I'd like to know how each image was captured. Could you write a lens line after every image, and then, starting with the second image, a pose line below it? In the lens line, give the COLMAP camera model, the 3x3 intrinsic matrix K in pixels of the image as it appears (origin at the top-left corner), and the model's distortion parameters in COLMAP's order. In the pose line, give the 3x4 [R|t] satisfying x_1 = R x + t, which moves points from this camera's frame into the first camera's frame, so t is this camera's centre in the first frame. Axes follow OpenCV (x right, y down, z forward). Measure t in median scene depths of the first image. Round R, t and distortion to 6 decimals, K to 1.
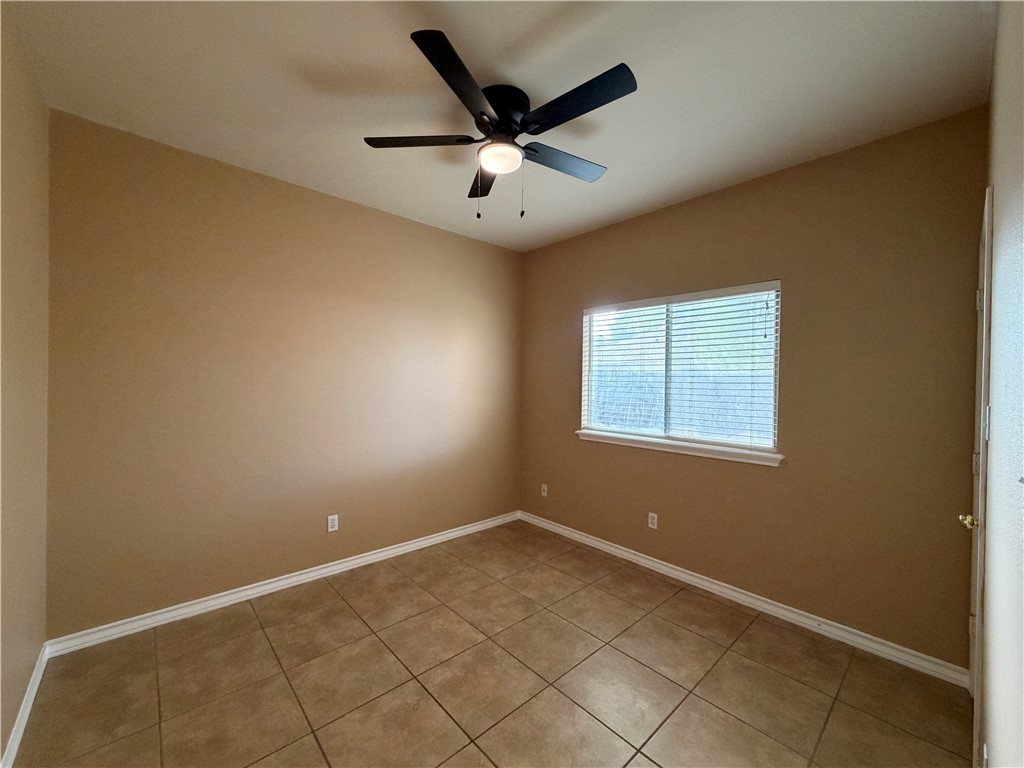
lens RADIAL K [[408.5, 0, 509.3], [0, 408.5, 386.5], [0, 0, 1]] dist [-0.000499, -0.000367]
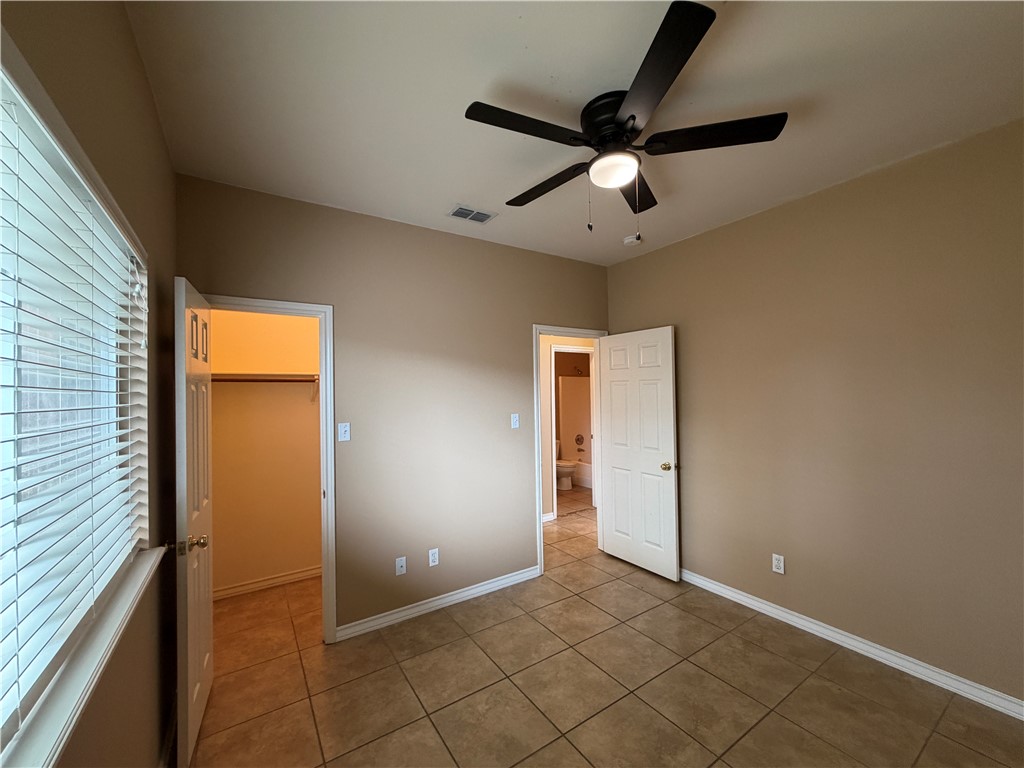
lens RADIAL K [[408.5, 0, 509.3], [0, 408.5, 386.5], [0, 0, 1]] dist [-0.000499, -0.000367]
pose [[-0.987838, 0.007186, 0.155323, 0.076054], [0.007312, 0.999973, 0.000238, -0.090125], [-0.155317, 0.001370, -0.987864, 2.069970]]
